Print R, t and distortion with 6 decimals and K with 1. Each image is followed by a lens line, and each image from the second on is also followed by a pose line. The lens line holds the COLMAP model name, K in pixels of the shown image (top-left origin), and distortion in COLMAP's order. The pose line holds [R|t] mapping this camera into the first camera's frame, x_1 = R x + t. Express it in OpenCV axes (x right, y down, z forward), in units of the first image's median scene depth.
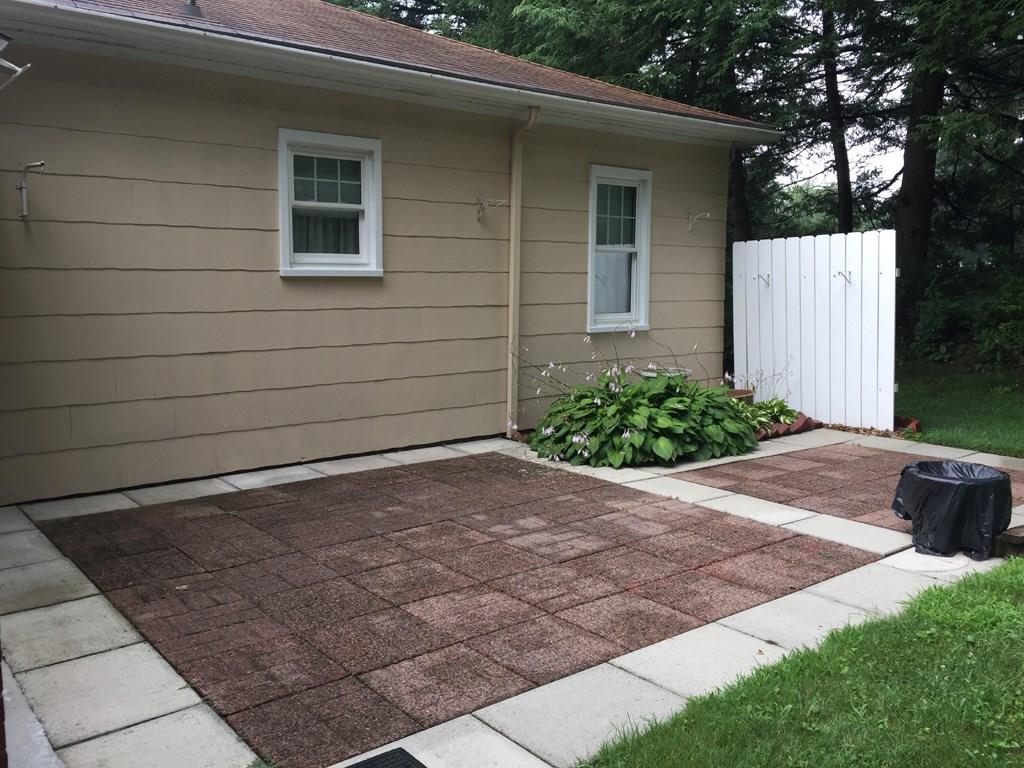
lens RADIAL K [[873.5, 0, 505.2], [0, 873.5, 370.9], [0, 0, 1]] dist [0.052016, -0.008142]
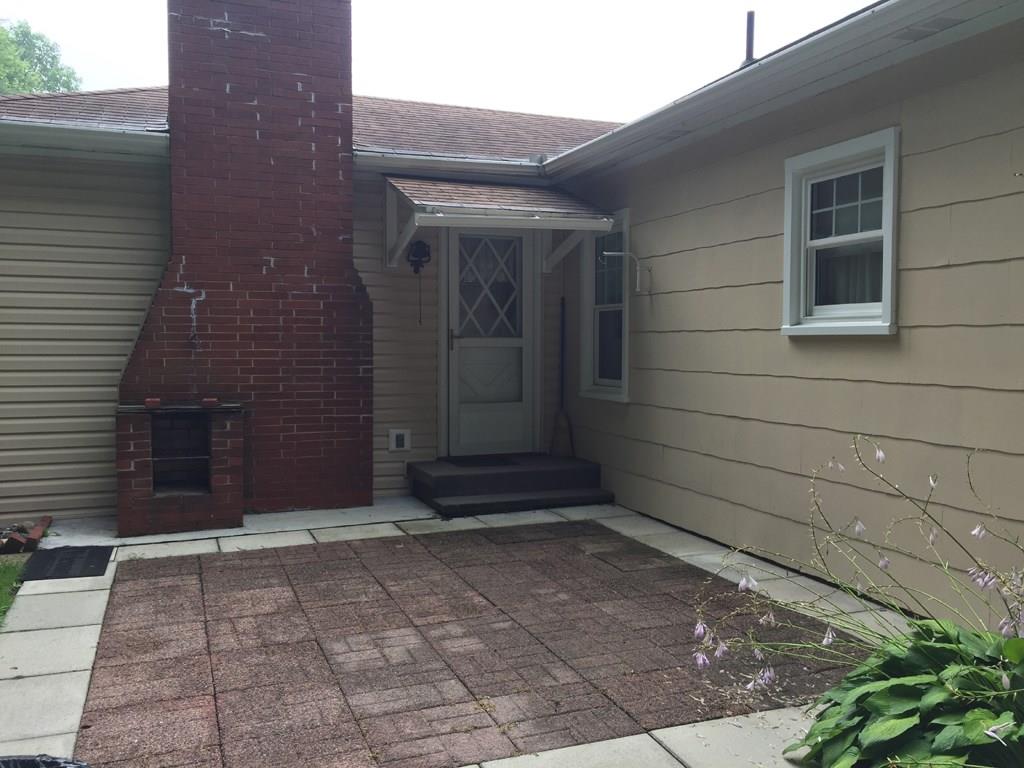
lens RADIAL K [[873.5, 0, 505.2], [0, 873.5, 370.9], [0, 0, 1]] dist [0.052016, -0.008142]
pose [[-0.311375, 0.034260, -0.949669, 0.600711], [-0.098127, 0.992849, 0.067992, -0.102811], [0.945207, 0.114359, -0.305786, 0.982704]]
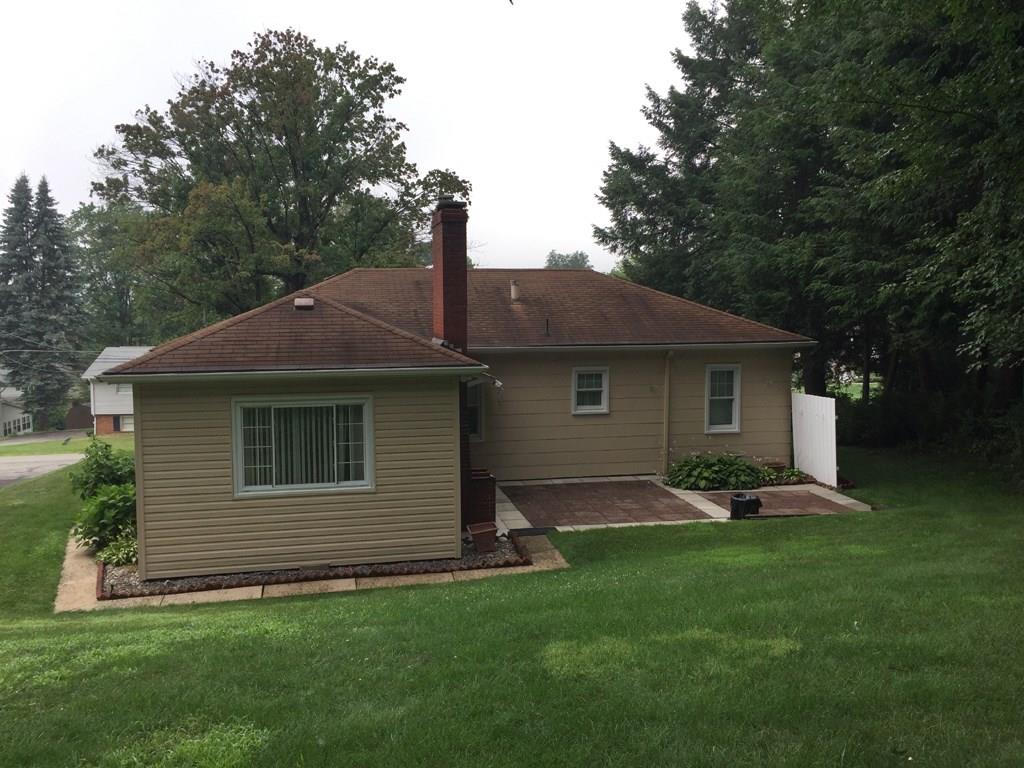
lens RADIAL K [[873.5, 0, 505.2], [0, 873.5, 370.9], [0, 0, 1]] dist [0.052016, -0.008142]
pose [[0.890006, 0.033095, -0.454747, 0.875263], [-0.043995, 0.998942, -0.013405, -0.201114], [0.453822, 0.031938, 0.890520, -1.730438]]
